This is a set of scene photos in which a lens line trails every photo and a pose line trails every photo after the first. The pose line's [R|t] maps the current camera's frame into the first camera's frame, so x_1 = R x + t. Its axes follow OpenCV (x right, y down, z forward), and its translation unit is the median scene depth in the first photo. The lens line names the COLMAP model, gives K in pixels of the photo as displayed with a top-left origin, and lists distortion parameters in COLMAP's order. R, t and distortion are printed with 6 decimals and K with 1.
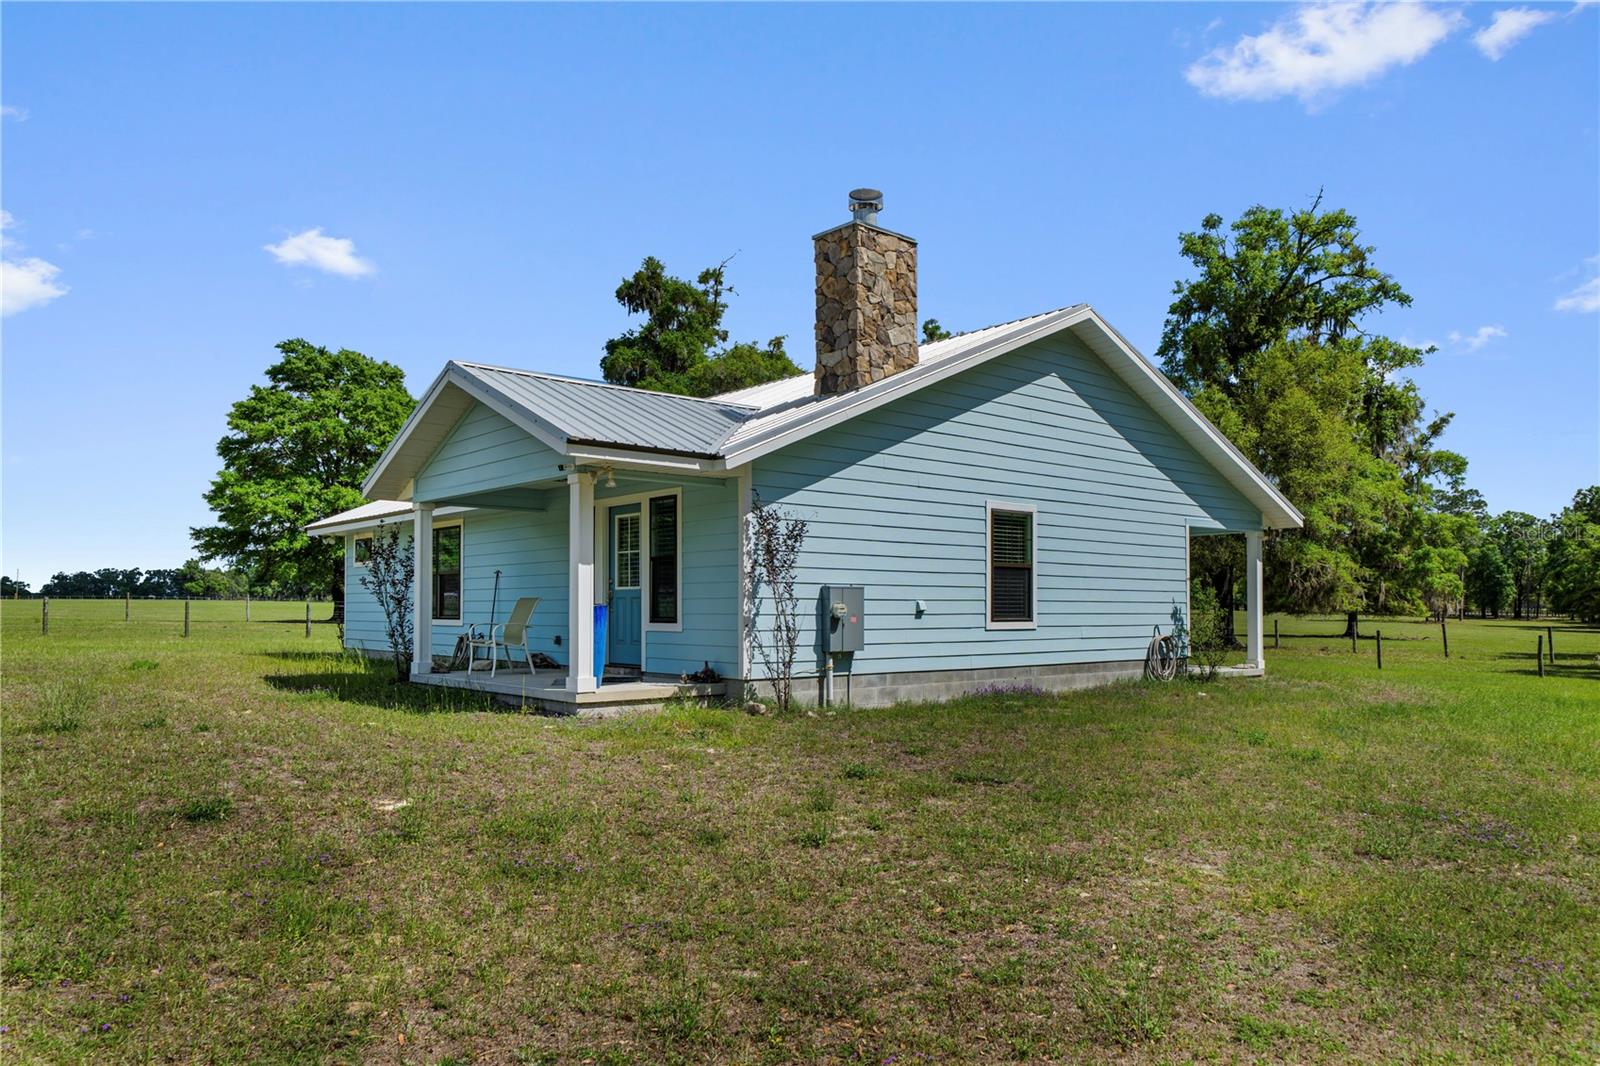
lens RADIAL K [[1120.8, 0, 792.5], [0, 1120.8, 539.6], [0, 0, 1]] dist [0.035622, -0.000001]
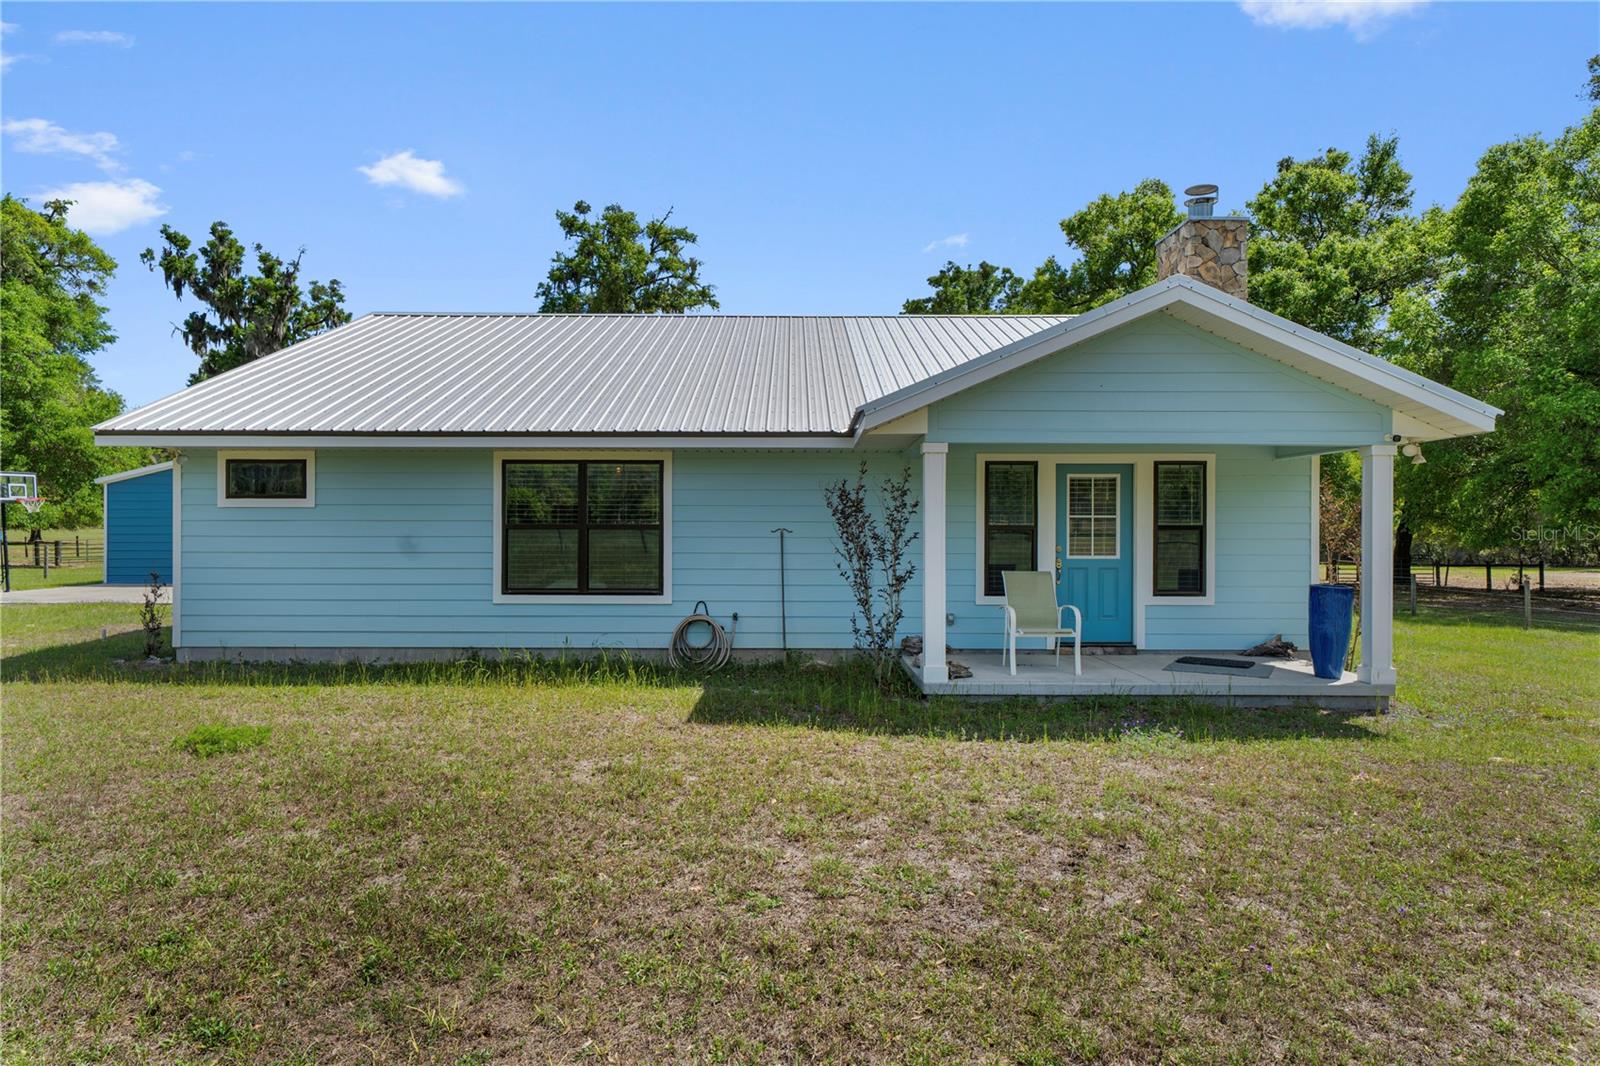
lens RADIAL K [[933.9, 0, 814.1], [0, 933.9, 516.5], [0, 0, 1]] dist [-0.004842, 0.003633]
pose [[0.643220, 0.011267, 0.765598, -0.213861], [-0.051192, 0.998287, 0.028318, 0.000262], [-0.763968, -0.057407, 0.642695, 0.171441]]
